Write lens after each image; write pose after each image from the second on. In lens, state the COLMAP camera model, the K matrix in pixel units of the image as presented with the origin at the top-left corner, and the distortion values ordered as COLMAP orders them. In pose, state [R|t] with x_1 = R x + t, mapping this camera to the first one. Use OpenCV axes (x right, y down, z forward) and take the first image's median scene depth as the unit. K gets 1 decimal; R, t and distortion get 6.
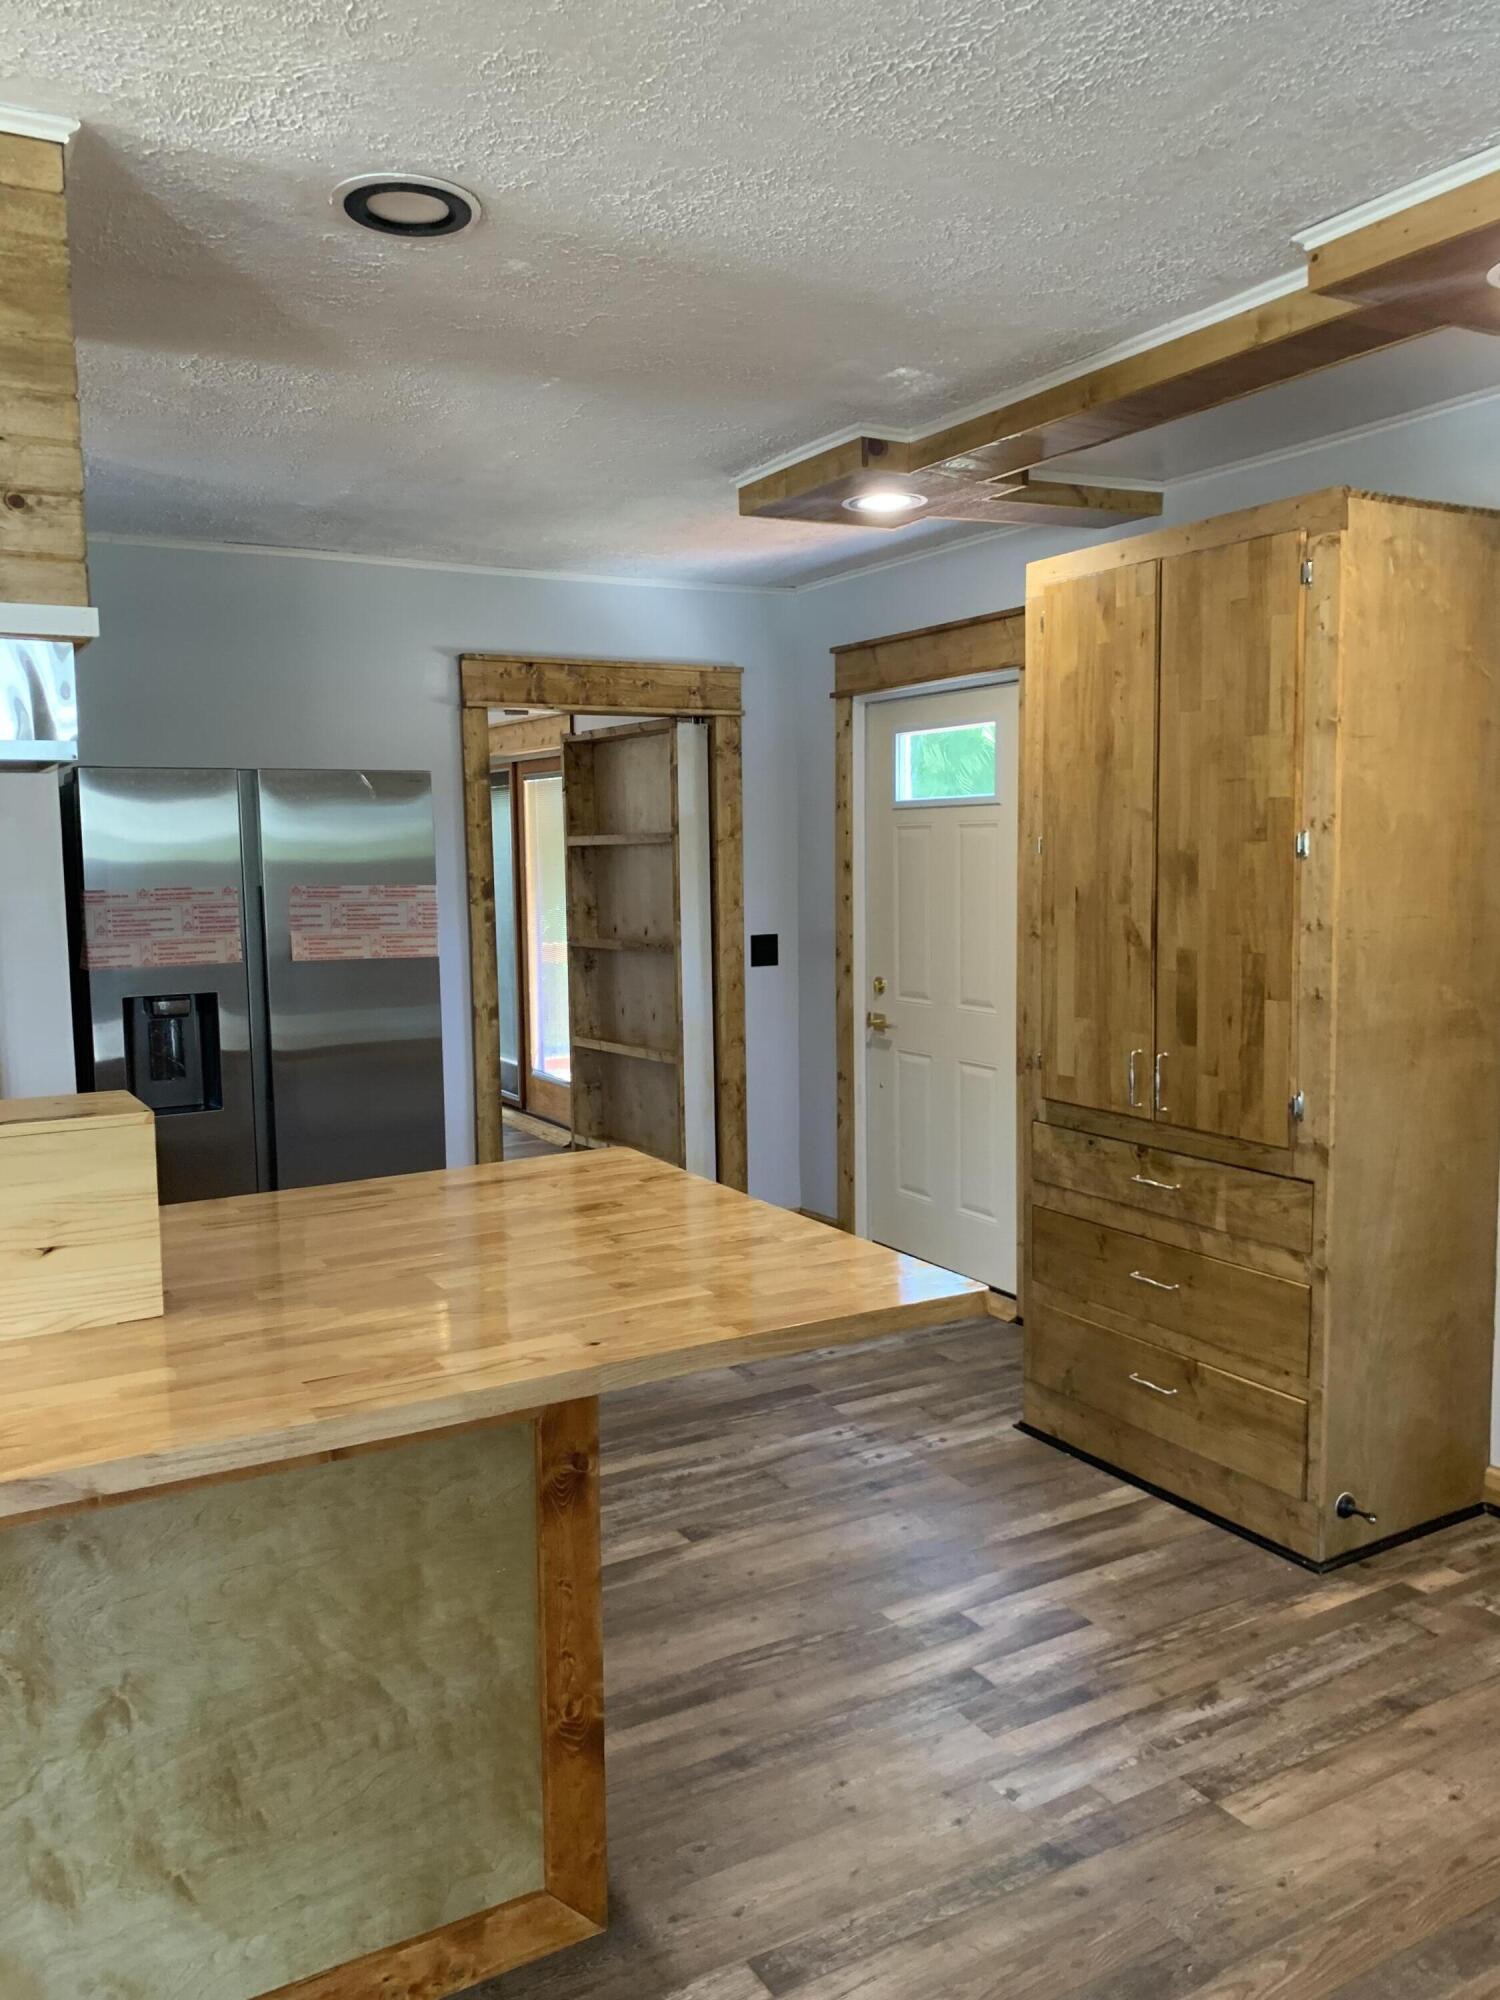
lens RADIAL K [[1534.2, 0, 744.1], [0, 1534.2, 1006.5], [0, 0, 1]] dist [0.025621, -0.037236]
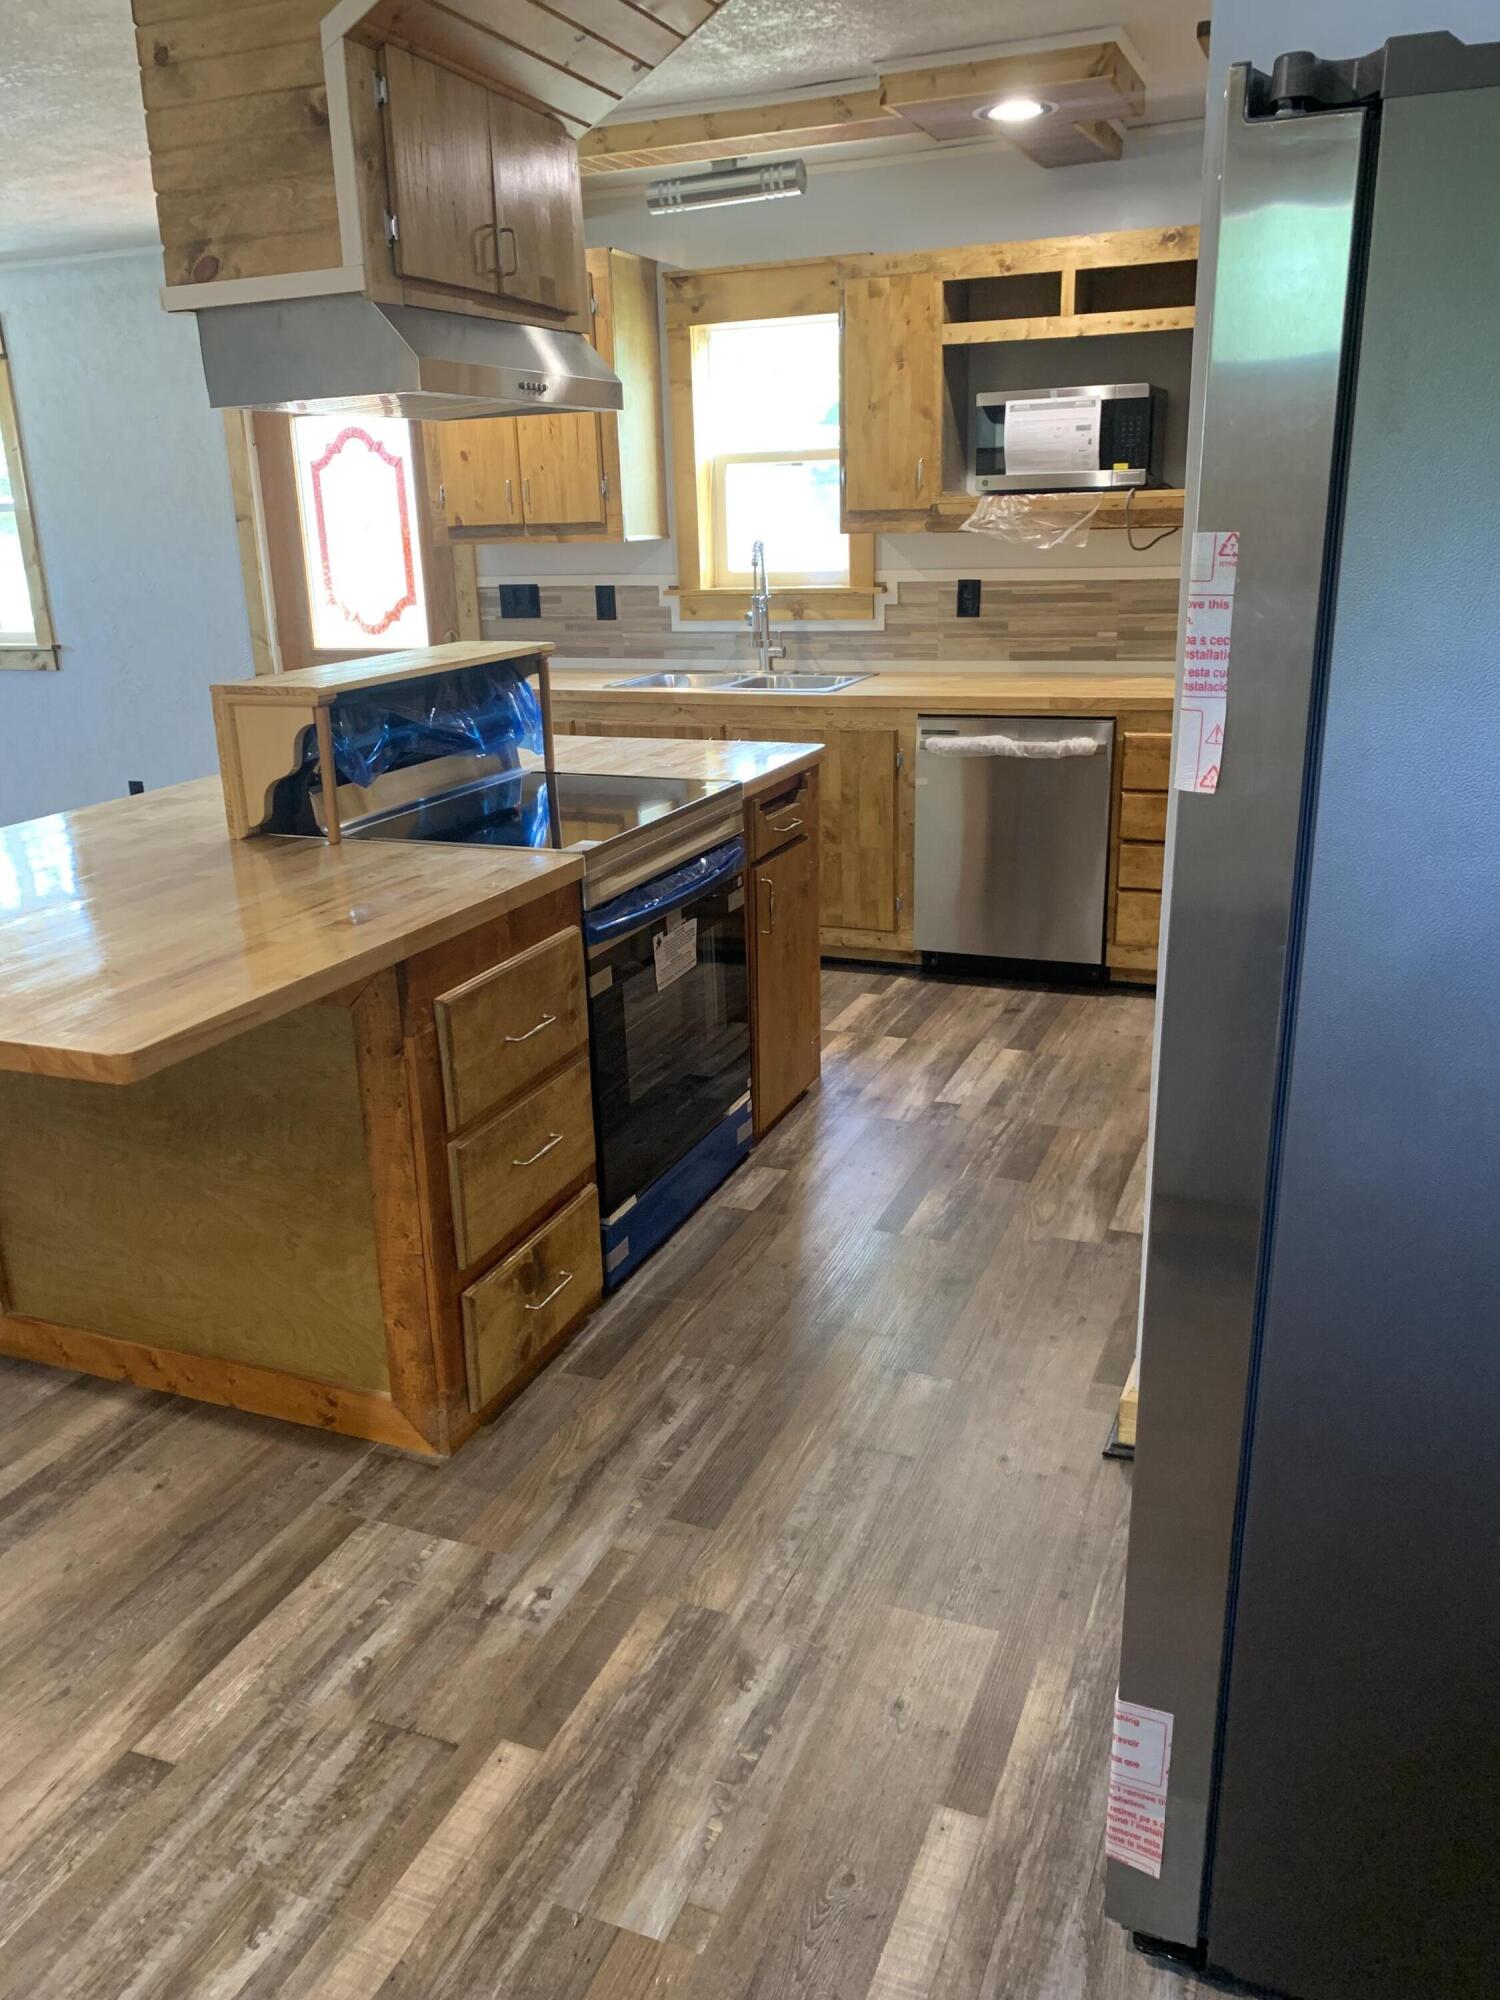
lens RADIAL K [[1534.2, 0, 744.6], [0, 1534.2, 1010.3], [0, 0, 1]] dist [0.025621, -0.037236]
pose [[-0.789994, 0.225559, -0.570117, 0.044589], [-0.023343, 0.918130, 0.395591, -0.120206], [0.612671, 0.325823, -0.720052, 1.309629]]
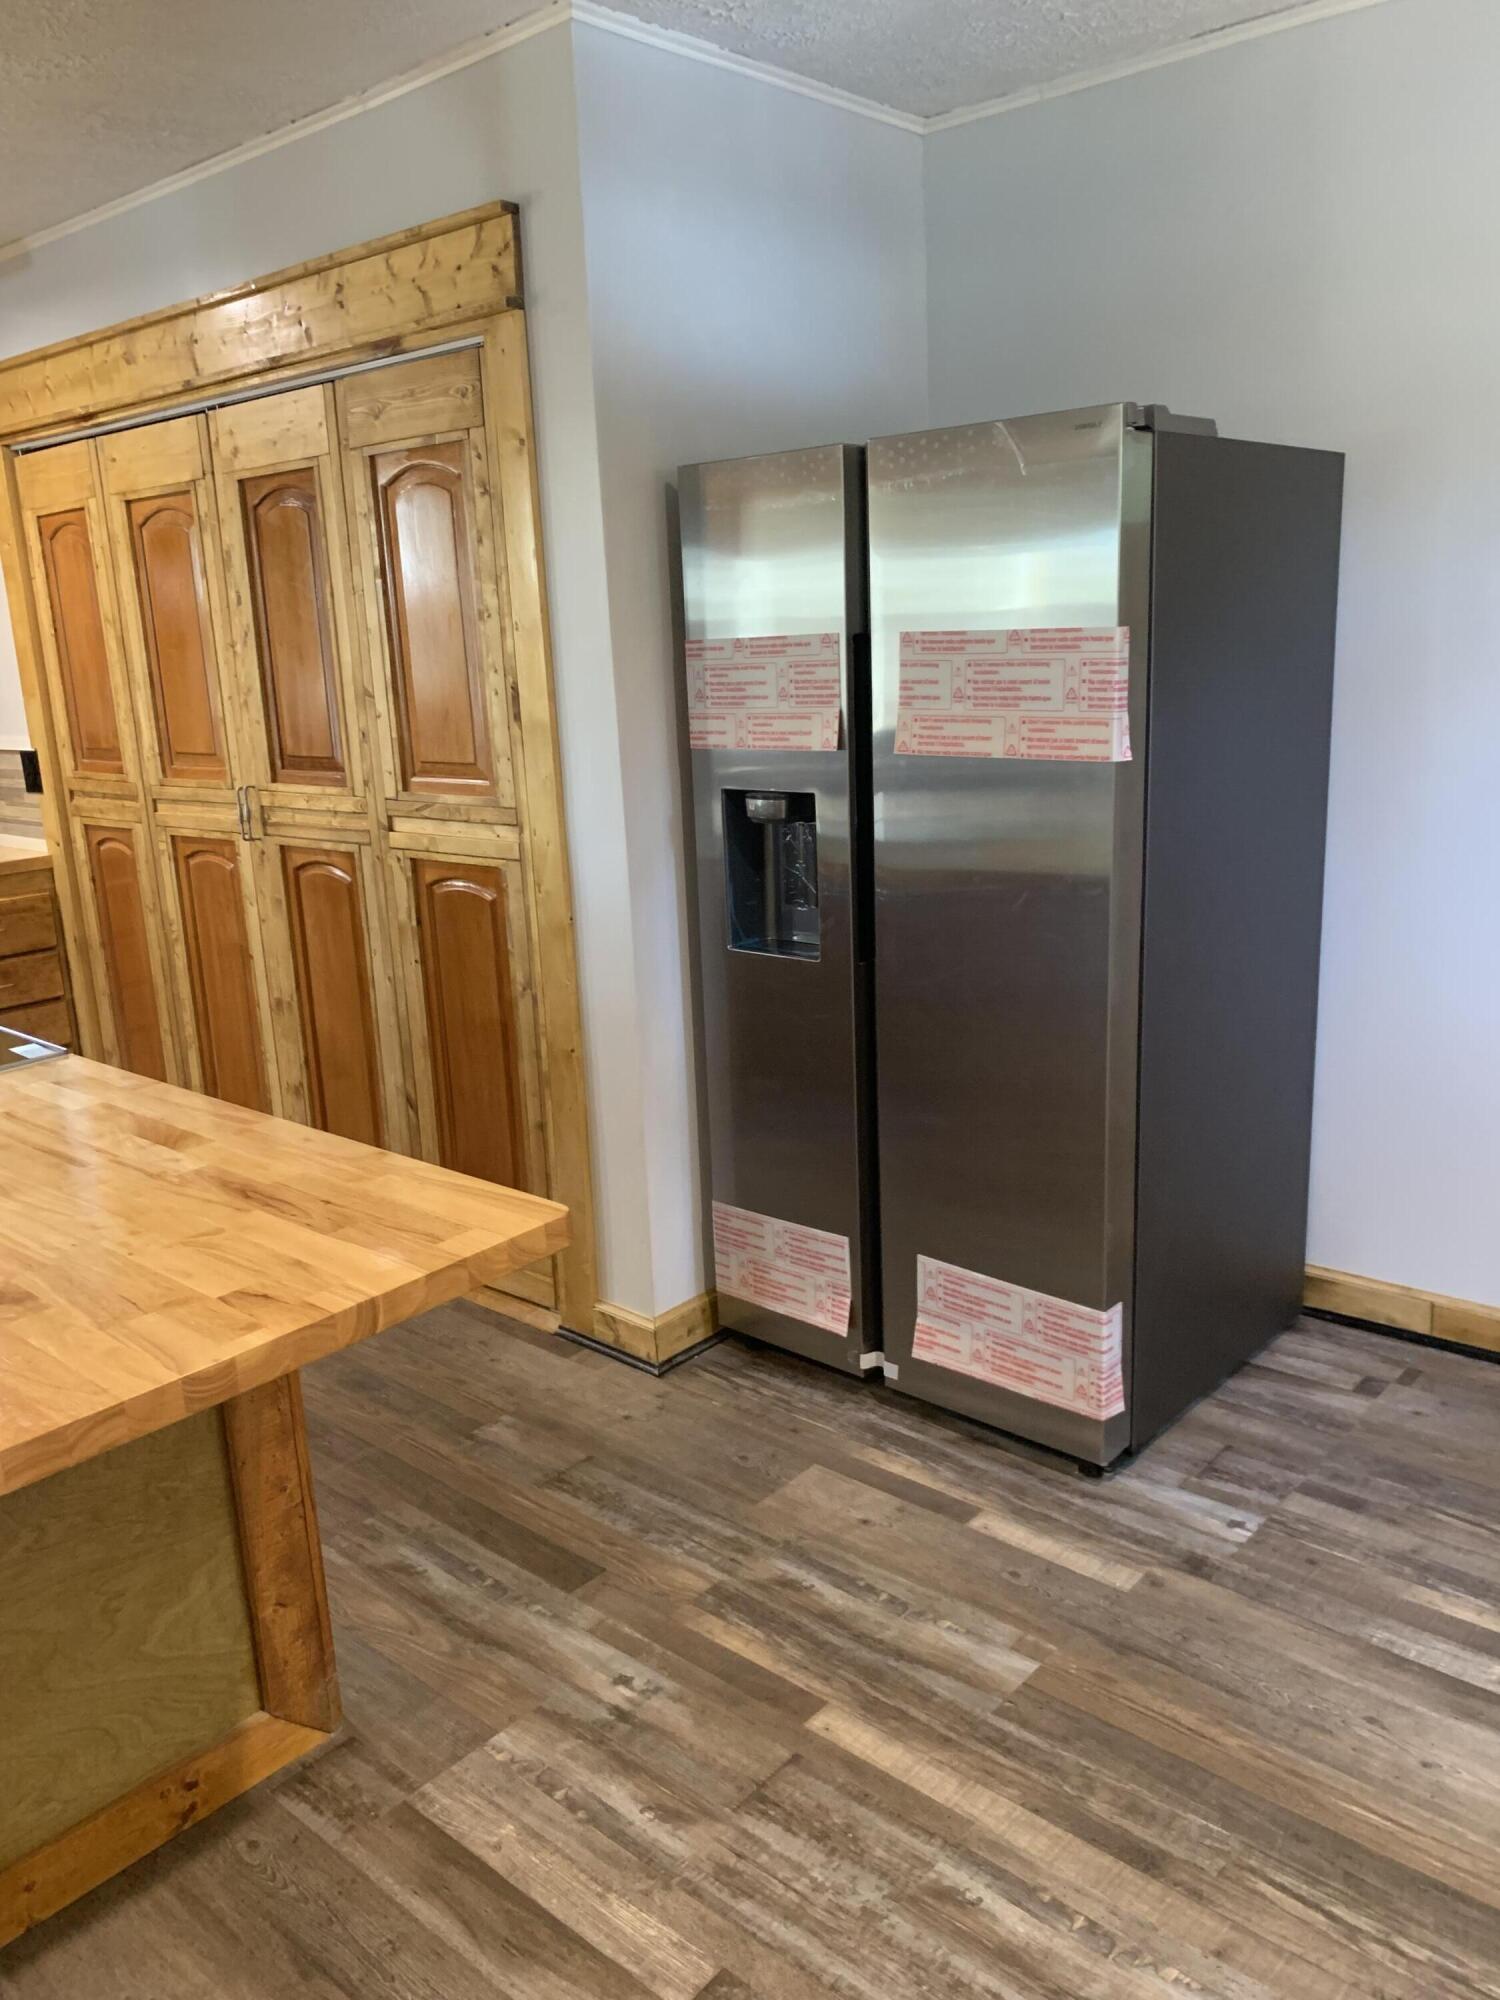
lens RADIAL K [[1534.2, 0, 731.8], [0, 1534.2, 1017.1], [0, 0, 1]] dist [0.025621, -0.037236]
pose [[0.312134, 0.233375, -0.920928, 0.316178], [-0.056521, 0.972204, 0.227212, -0.068138], [0.948355, -0.018869, 0.316648, 0.776177]]
